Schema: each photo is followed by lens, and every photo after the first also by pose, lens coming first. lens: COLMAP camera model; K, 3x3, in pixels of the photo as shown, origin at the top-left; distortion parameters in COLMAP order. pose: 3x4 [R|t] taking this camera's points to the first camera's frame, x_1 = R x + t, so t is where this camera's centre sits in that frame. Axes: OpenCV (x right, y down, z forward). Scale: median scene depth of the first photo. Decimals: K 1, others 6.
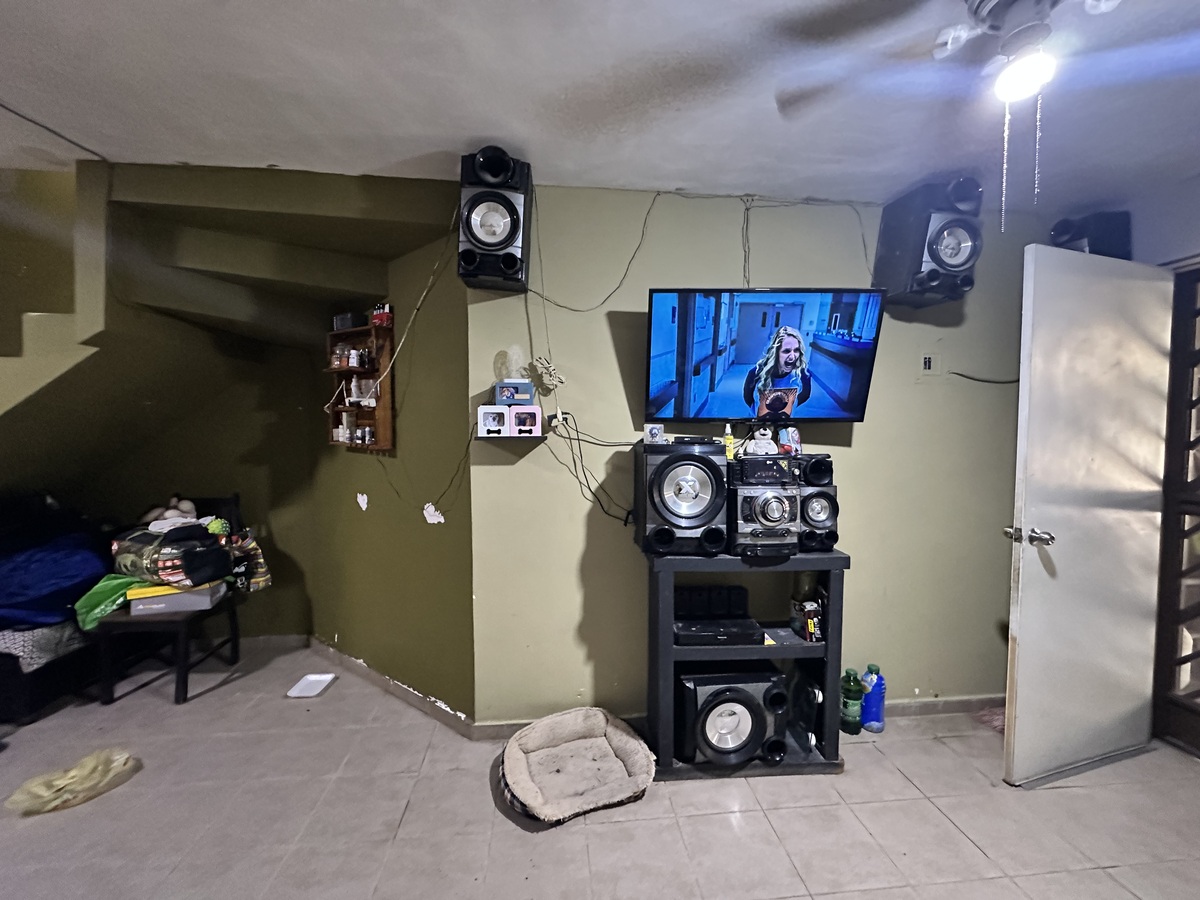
lens RADIAL K [[481.8, 0, 598.7], [0, 481.8, 448.7], [0, 0, 1]] dist [0.000627, 0.001258]
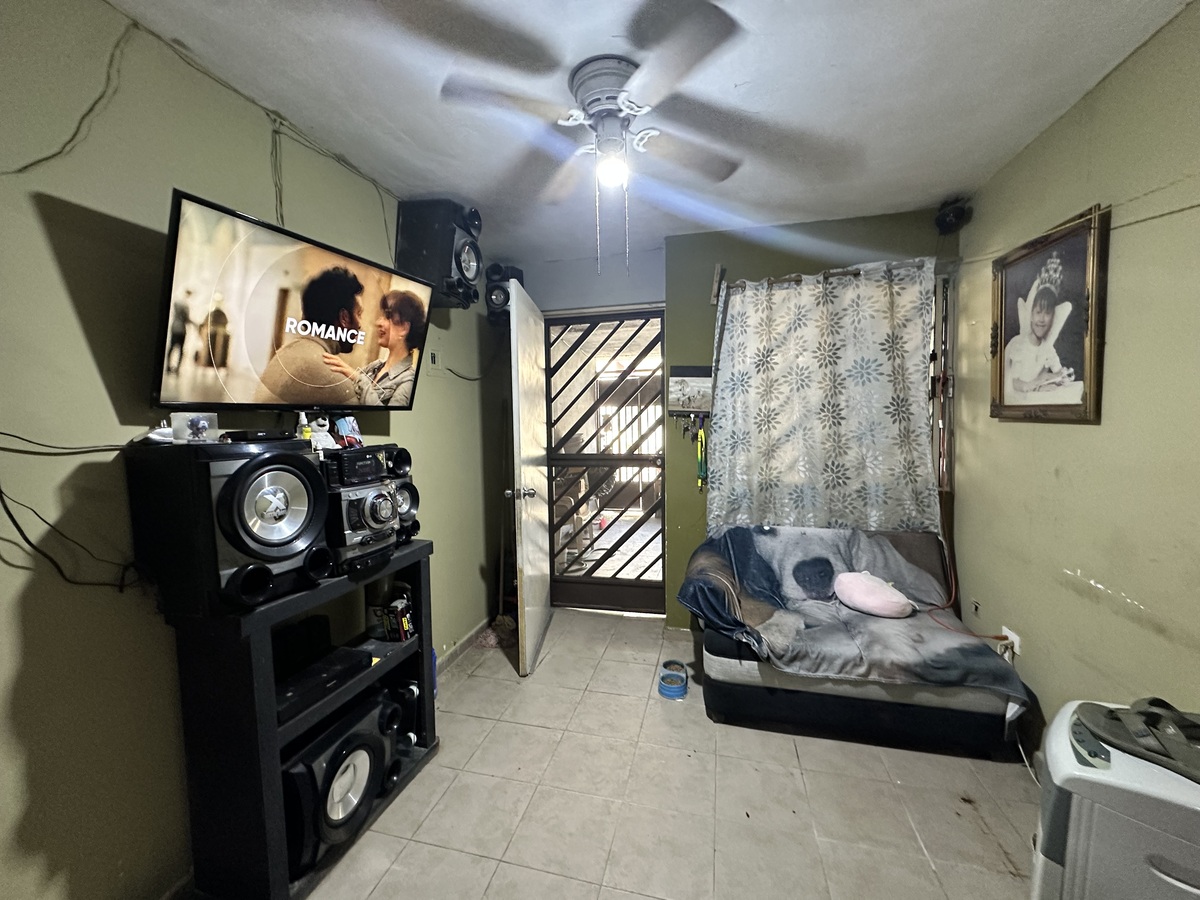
lens RADIAL K [[481.8, 0, 596.6], [0, 481.8, 448.0], [0, 0, 1]] dist [0.000627, 0.001258]
pose [[0.353978, -0.069517, 0.932667, -0.291939], [0.052884, 0.997126, 0.054251, -0.011644], [-0.933757, 0.030120, 0.356637, 0.294614]]
